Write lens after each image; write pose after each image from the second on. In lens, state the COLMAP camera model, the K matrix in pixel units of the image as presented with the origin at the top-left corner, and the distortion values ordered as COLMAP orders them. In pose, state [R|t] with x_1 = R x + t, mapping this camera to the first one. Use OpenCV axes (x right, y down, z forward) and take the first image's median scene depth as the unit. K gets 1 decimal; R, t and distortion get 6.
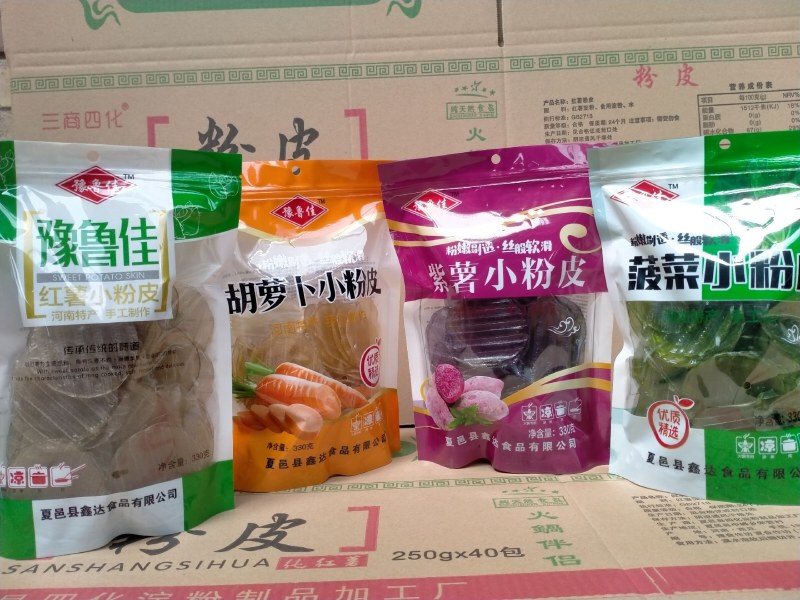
lens RADIAL K [[592.3, 0, 402.9], [0, 592.3, 303.8], [0, 0, 1]] dist [-0.001915, -0.008228]
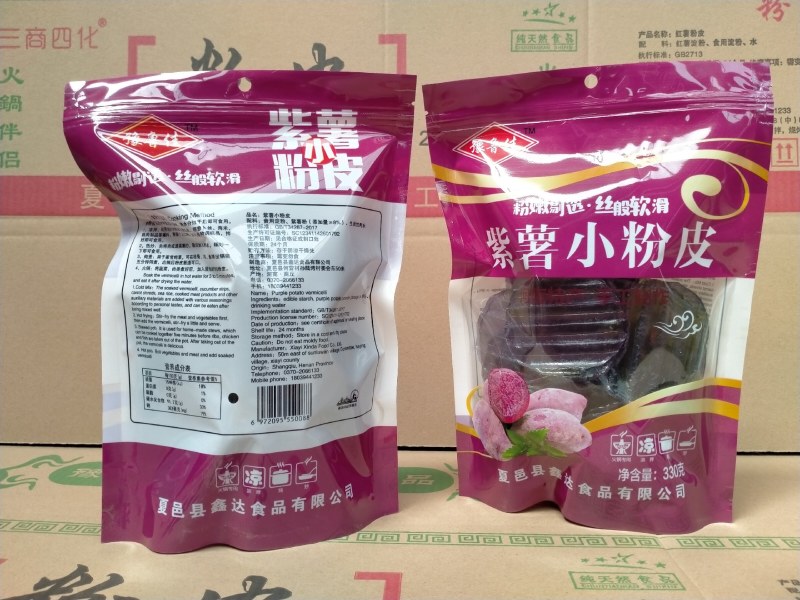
lens RADIAL K [[695.5, 0, 433.5], [0, 695.5, 299.1], [0, 0, 1]] dist [0.066429, -0.154333]
pose [[0.998794, 0.048830, -0.005023, -0.013046], [-0.048792, 0.998781, 0.007526, 0.017606], [0.005385, -0.007272, 0.999959, 0.180398]]
